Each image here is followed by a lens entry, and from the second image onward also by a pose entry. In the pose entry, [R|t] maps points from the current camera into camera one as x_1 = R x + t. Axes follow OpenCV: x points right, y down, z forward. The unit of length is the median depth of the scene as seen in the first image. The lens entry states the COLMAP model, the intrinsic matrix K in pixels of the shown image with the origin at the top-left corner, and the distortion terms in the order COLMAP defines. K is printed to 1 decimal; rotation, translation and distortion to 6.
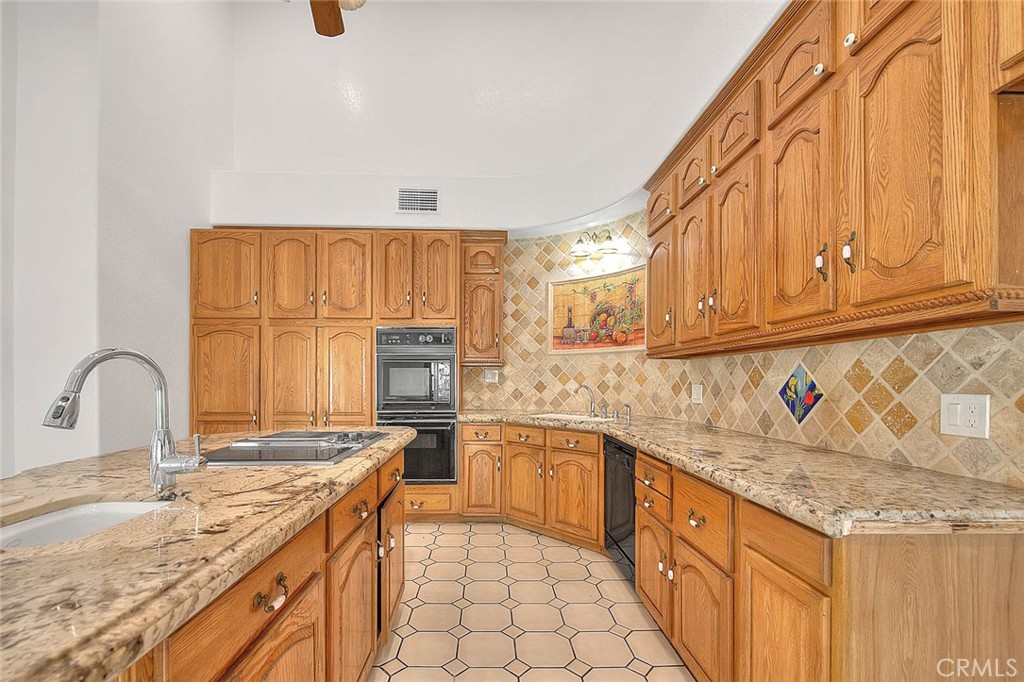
lens RADIAL K [[419.7, 0, 501.7], [0, 419.7, 378.0], [0, 0, 1]] dist [-0.000036, -0.001315]
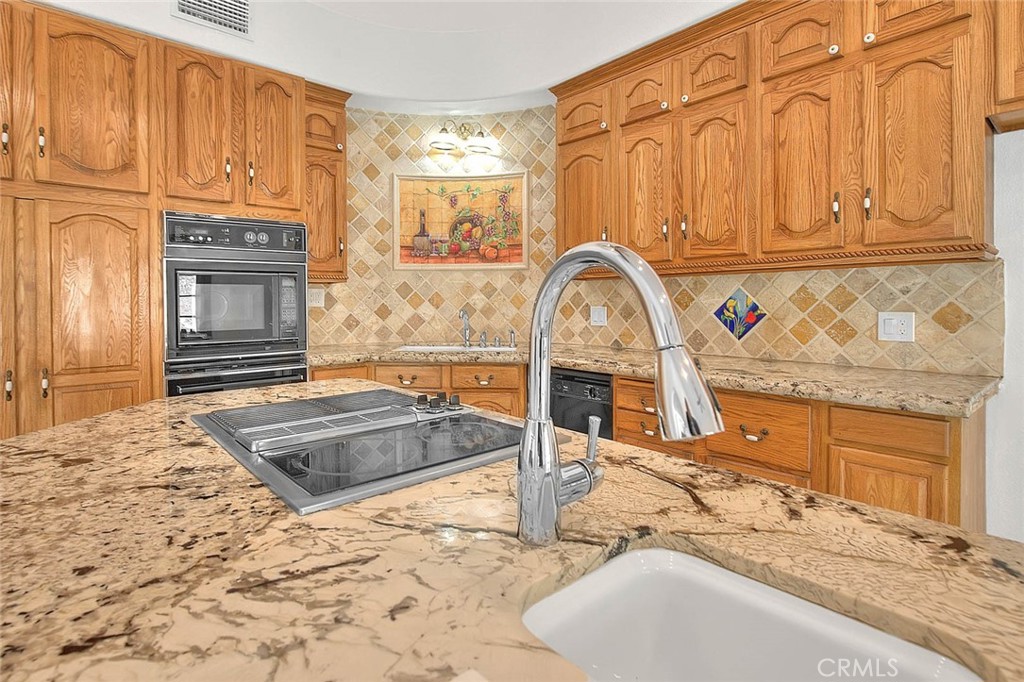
lens RADIAL K [[508.9, 0, 504.1], [0, 508.9, 304.7], [0, 0, 1]] dist [-0.004886, -0.000425]
pose [[0.773465, -0.009512, 0.633767, -0.533914], [0.001313, 0.999909, 0.013405, -0.005719], [-0.633837, -0.009536, 0.773408, 0.259486]]
